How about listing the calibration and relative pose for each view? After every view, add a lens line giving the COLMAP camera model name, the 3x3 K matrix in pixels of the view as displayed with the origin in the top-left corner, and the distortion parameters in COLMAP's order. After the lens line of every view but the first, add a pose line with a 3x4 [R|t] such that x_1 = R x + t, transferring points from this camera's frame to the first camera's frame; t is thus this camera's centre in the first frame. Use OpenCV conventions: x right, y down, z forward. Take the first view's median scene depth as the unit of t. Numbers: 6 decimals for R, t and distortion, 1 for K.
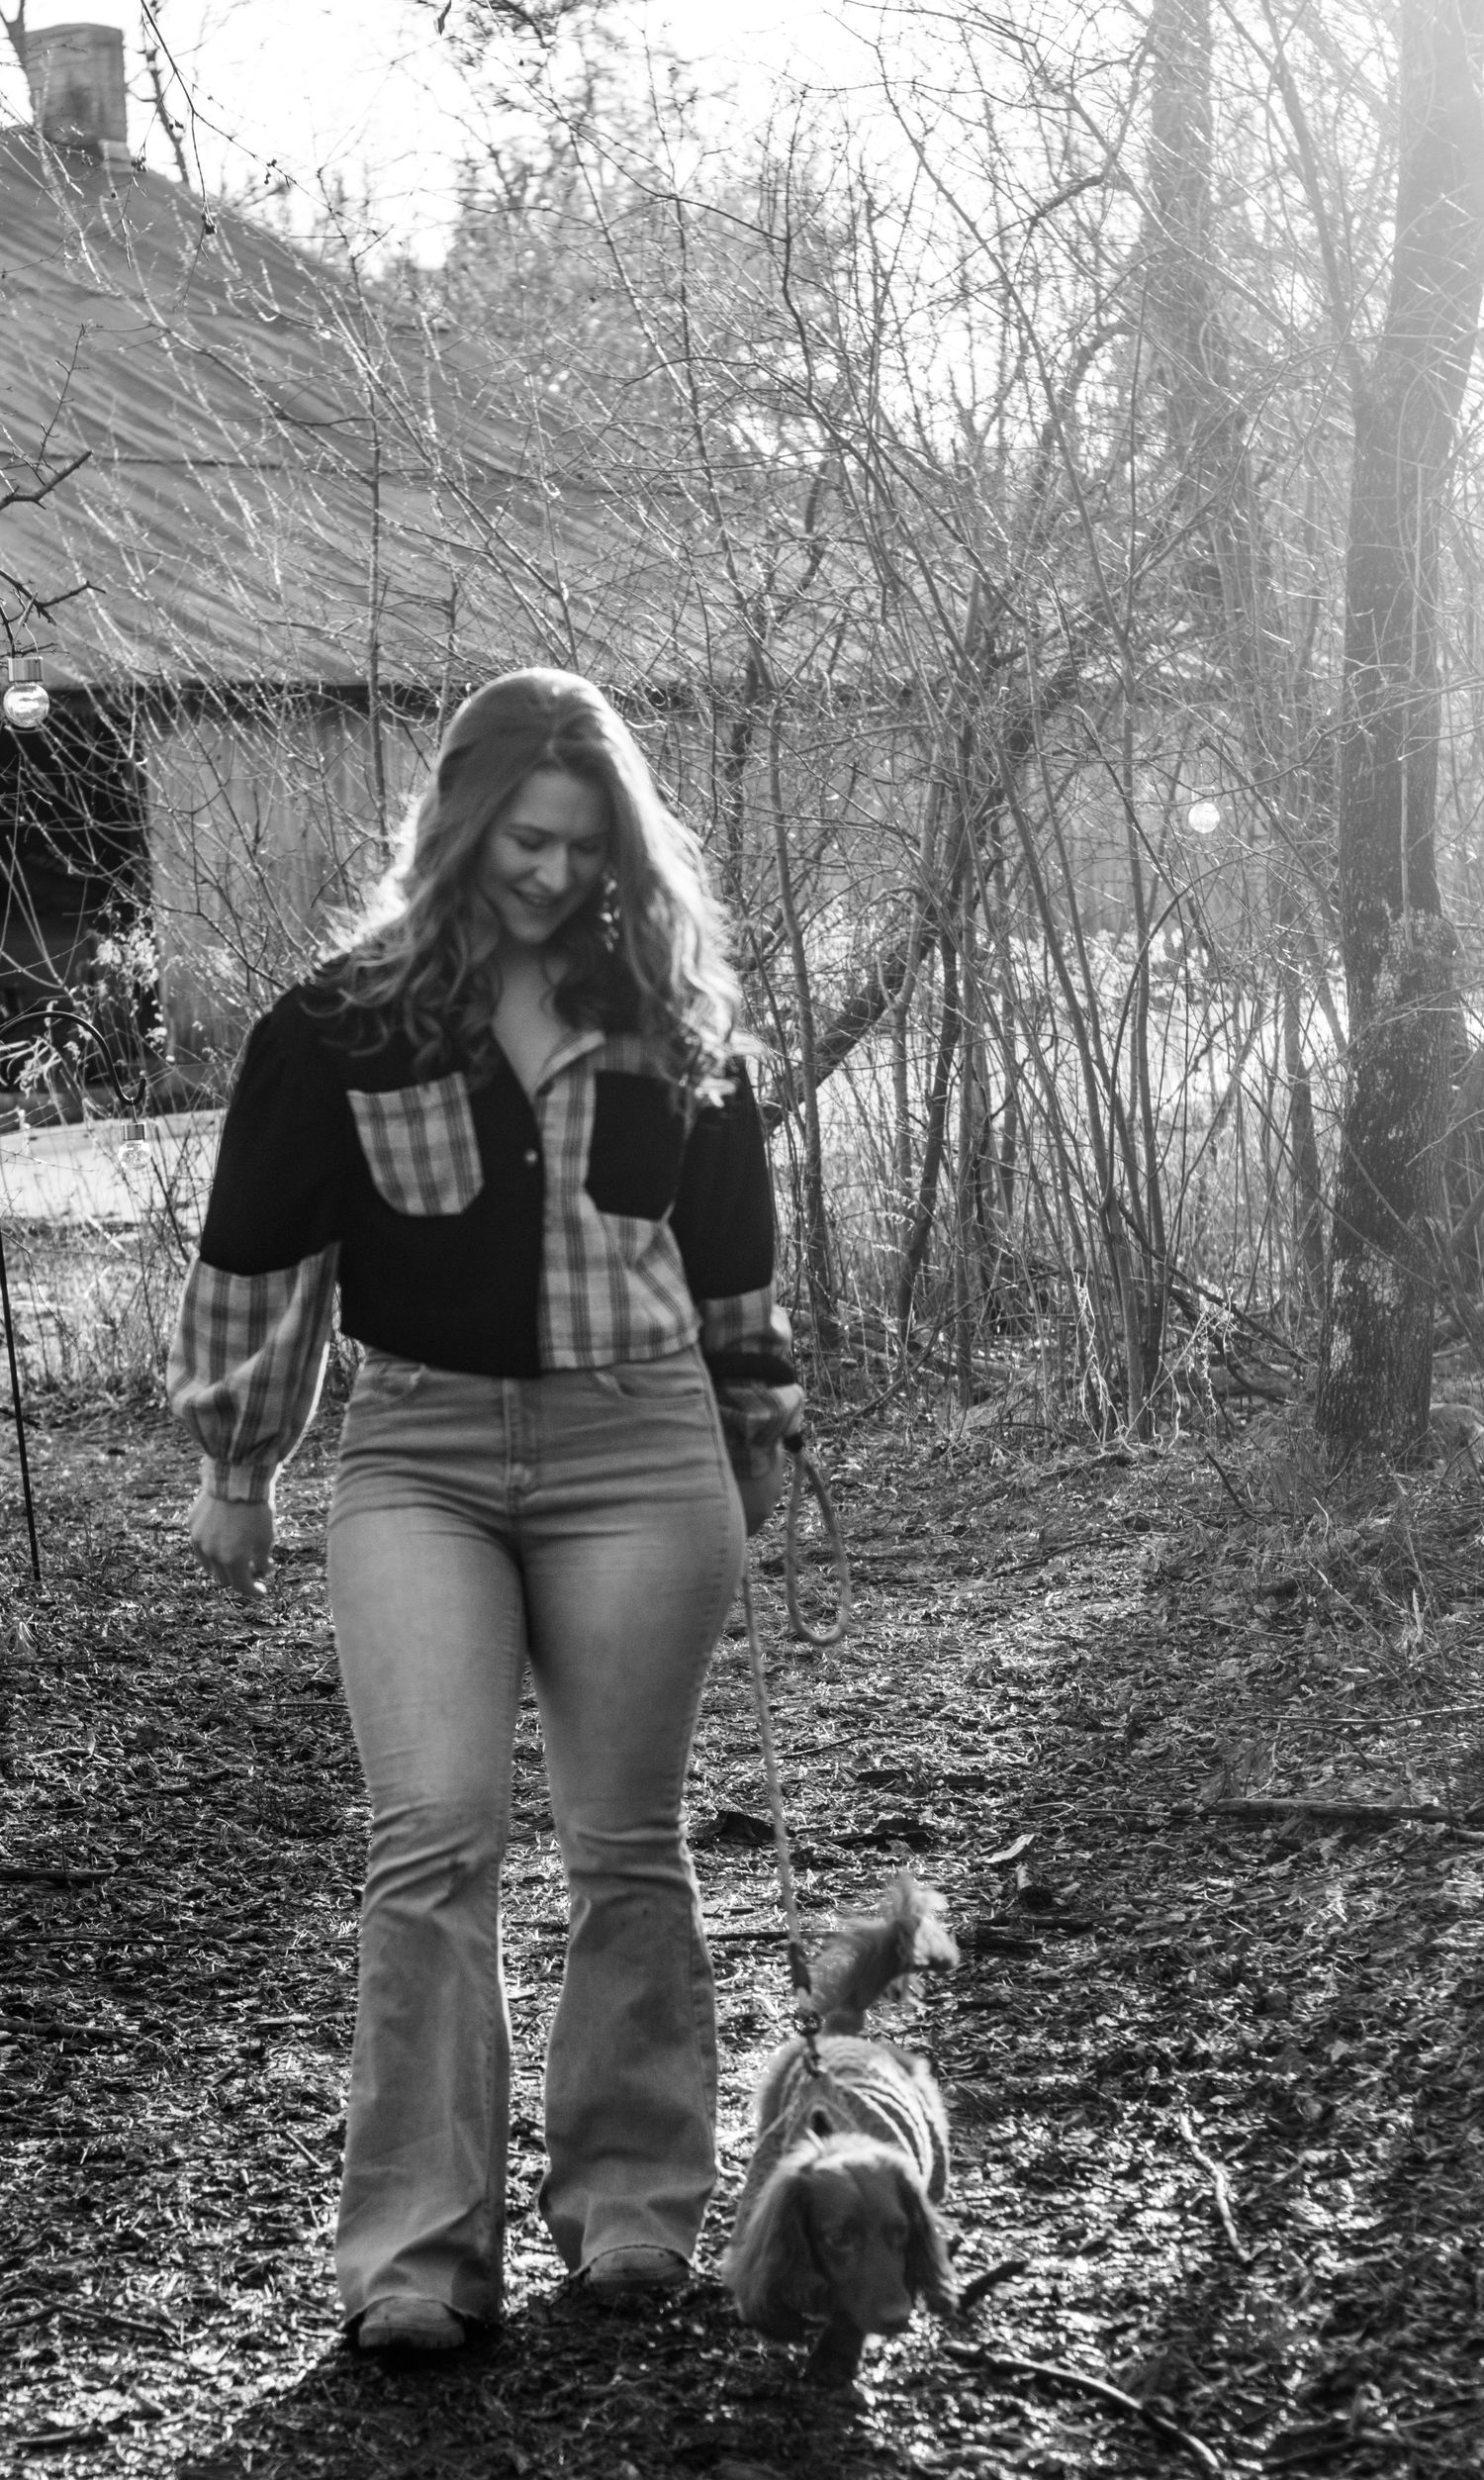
lens RADIAL K [[6492.5, 0, 742.0], [0, 6492.5, 1240.0], [0, 0, 1]] dist [-0.126267, -0.382915]
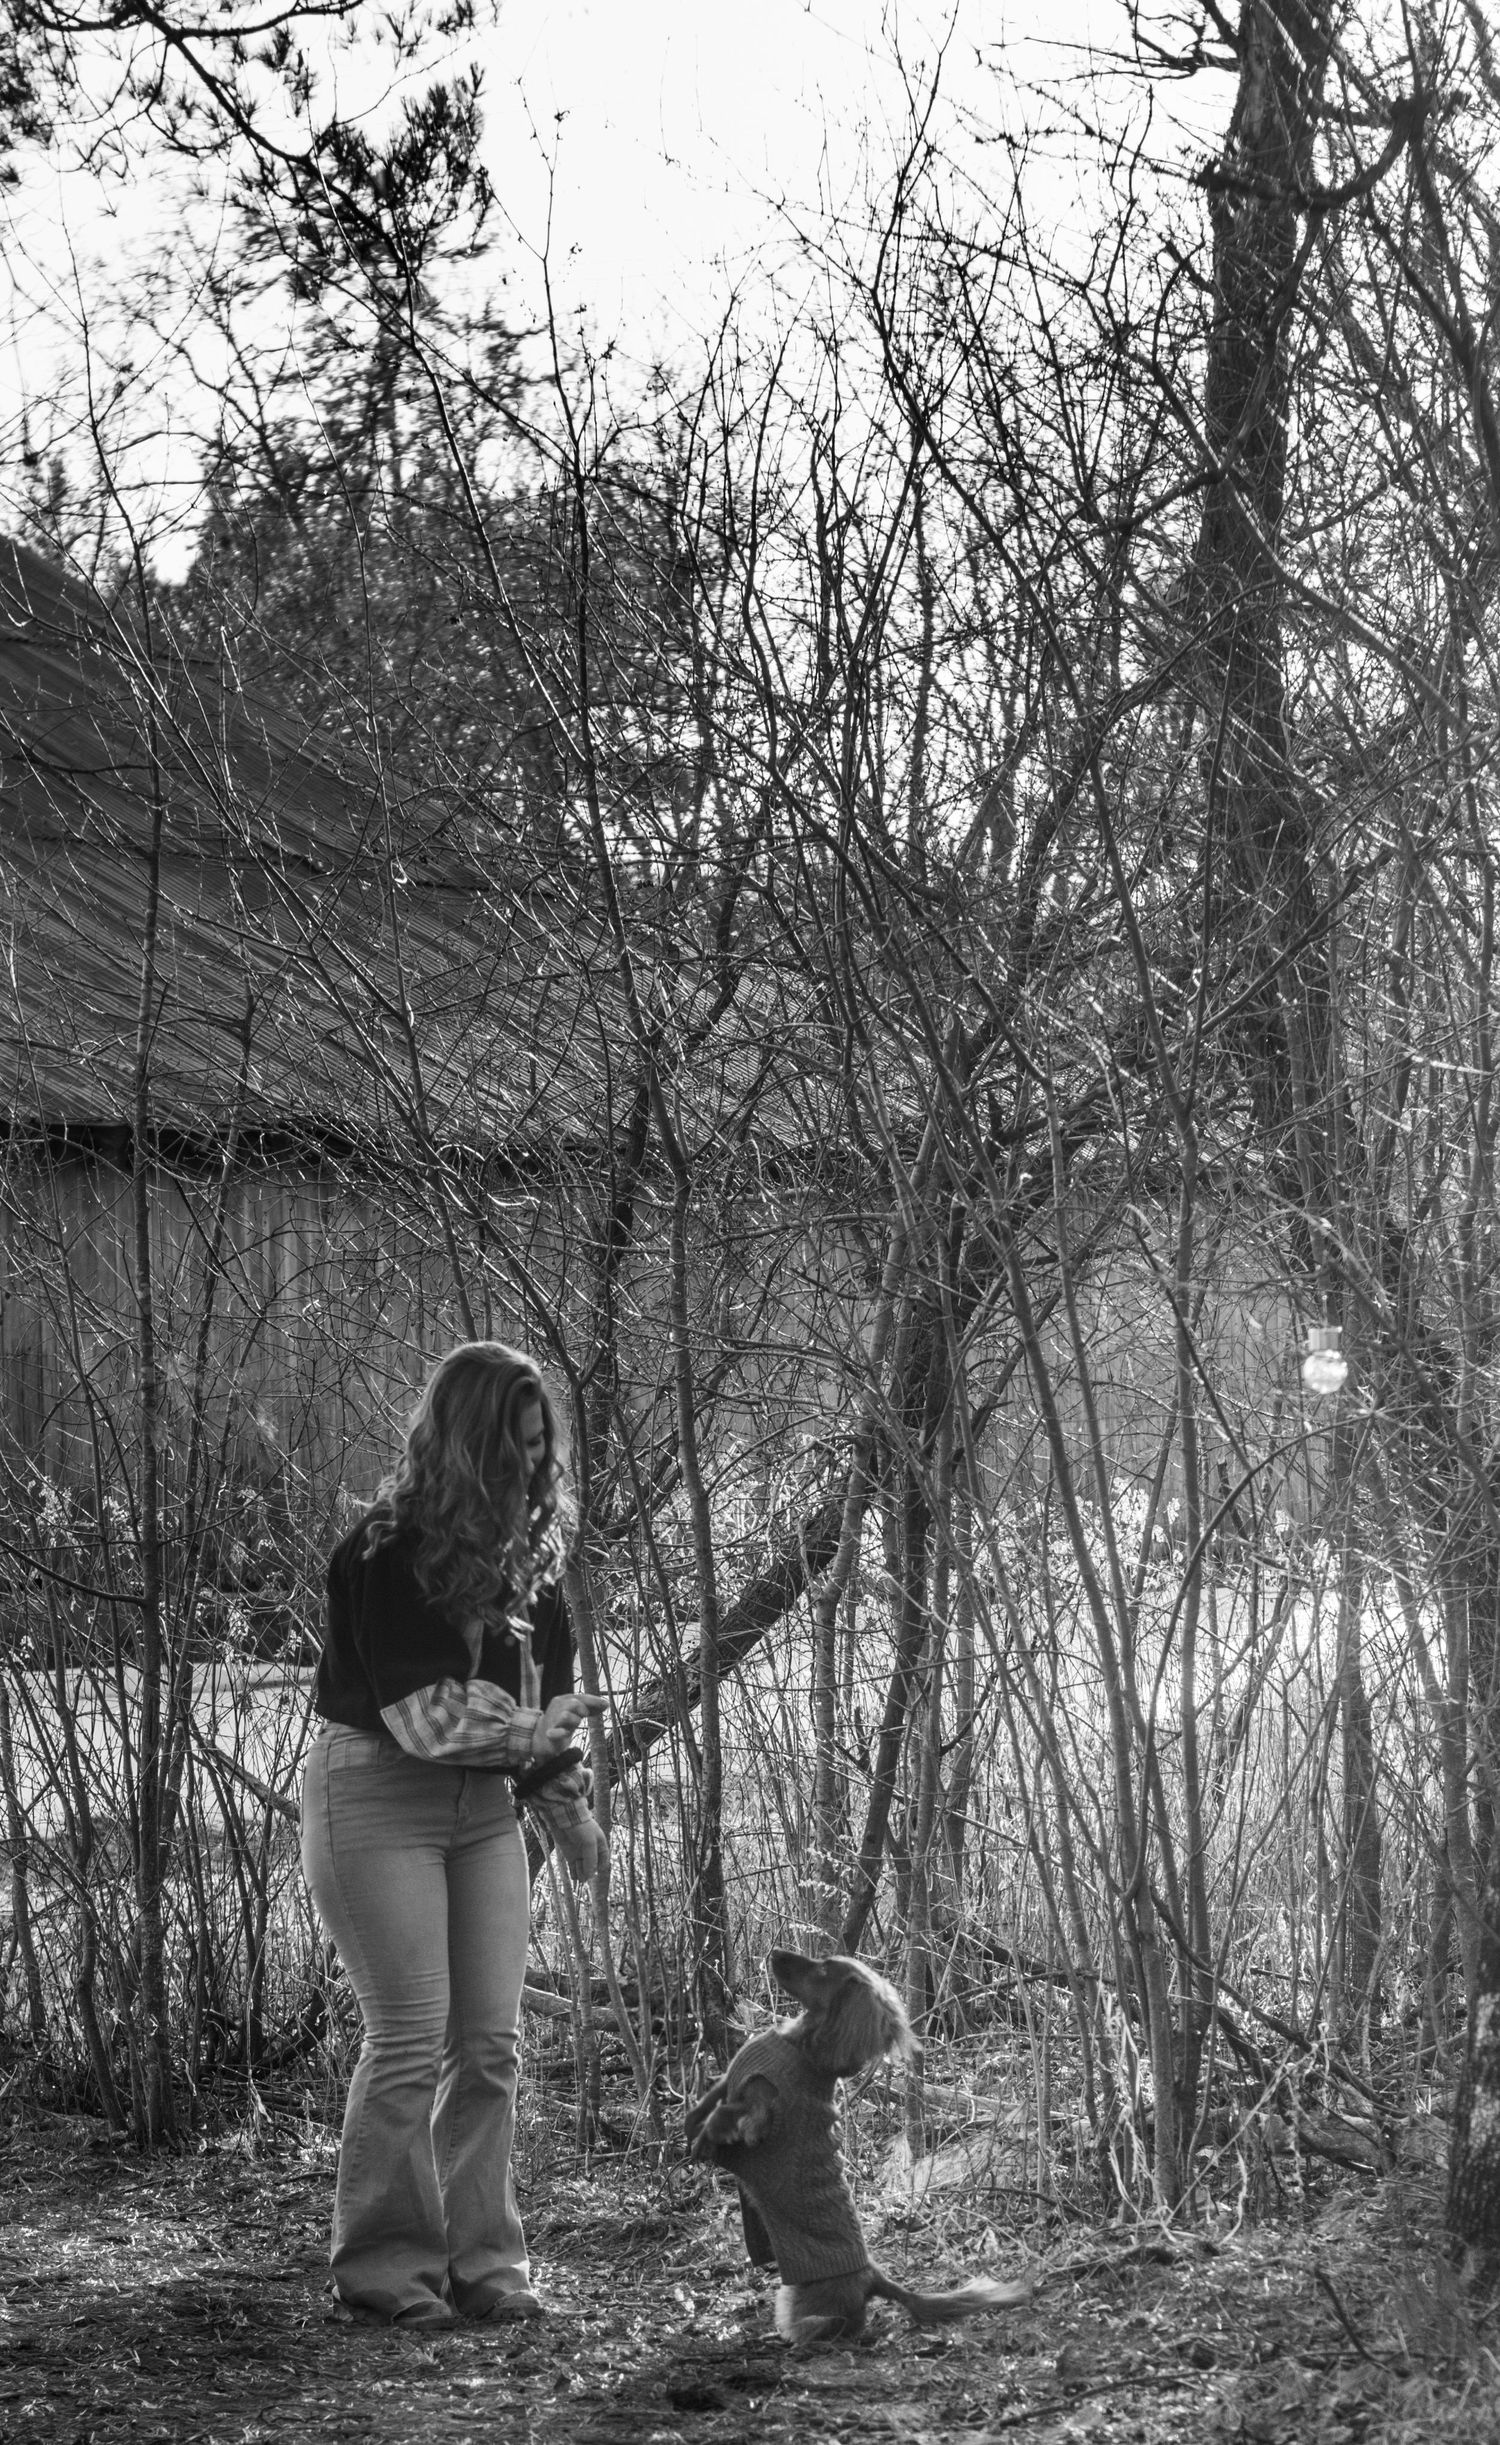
lens RADIAL K [[6563.9, 0, 750.0], [0, 6563.9, 1222.5], [0, 0, 1]] dist [-0.394725, 0.057445]
pose [[0.995750, 0.043024, 0.081429, -0.047849], [-0.037635, 0.997070, -0.066601, -0.029017], [-0.084055, 0.063253, 0.994451, 0.267300]]
